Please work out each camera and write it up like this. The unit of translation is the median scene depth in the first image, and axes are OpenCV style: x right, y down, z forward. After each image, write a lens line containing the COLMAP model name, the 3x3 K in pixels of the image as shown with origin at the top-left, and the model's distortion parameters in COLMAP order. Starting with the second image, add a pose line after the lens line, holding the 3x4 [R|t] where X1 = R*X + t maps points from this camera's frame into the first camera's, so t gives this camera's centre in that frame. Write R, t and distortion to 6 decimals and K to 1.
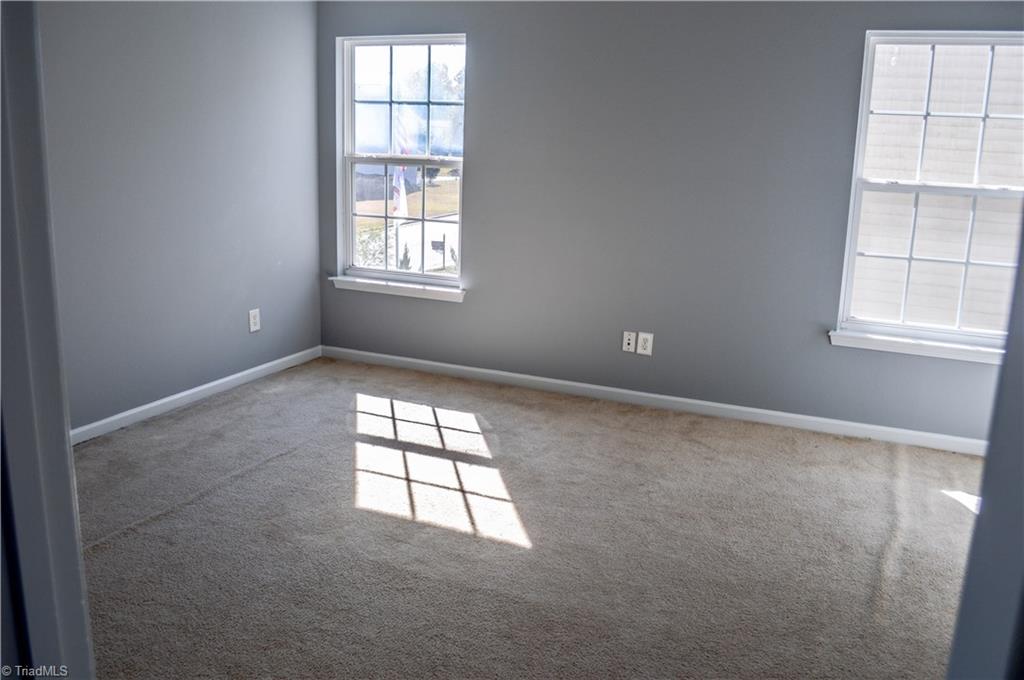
lens RADIAL K [[904.6, 0, 512.0], [0, 904.6, 340.0], [0, 0, 1]] dist [-0.050486, -0.006572]
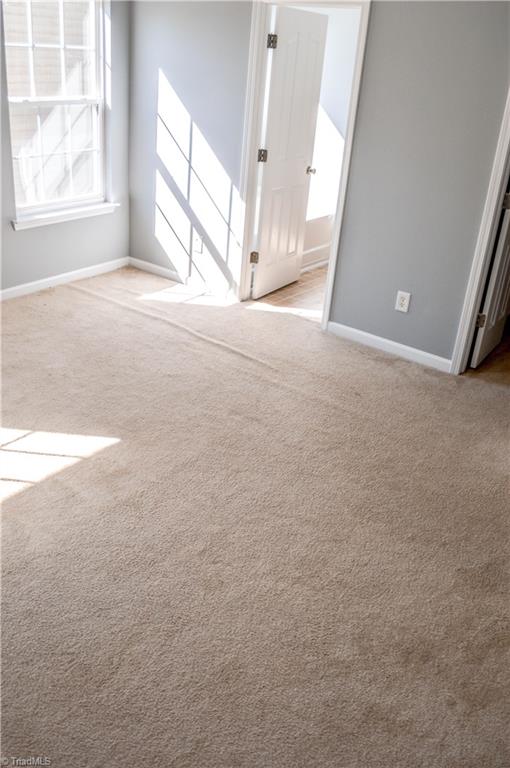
lens RADIAL K [[678.5, 0, 255.0], [0, 678.5, 384.0], [0, 0, 1]] dist [-0.050486, -0.006572]
pose [[0.218929, -0.454659, 0.863339, -0.653696], [0.153002, 0.889855, 0.429824, -0.204477], [-0.963670, 0.037992, 0.264379, 0.480970]]
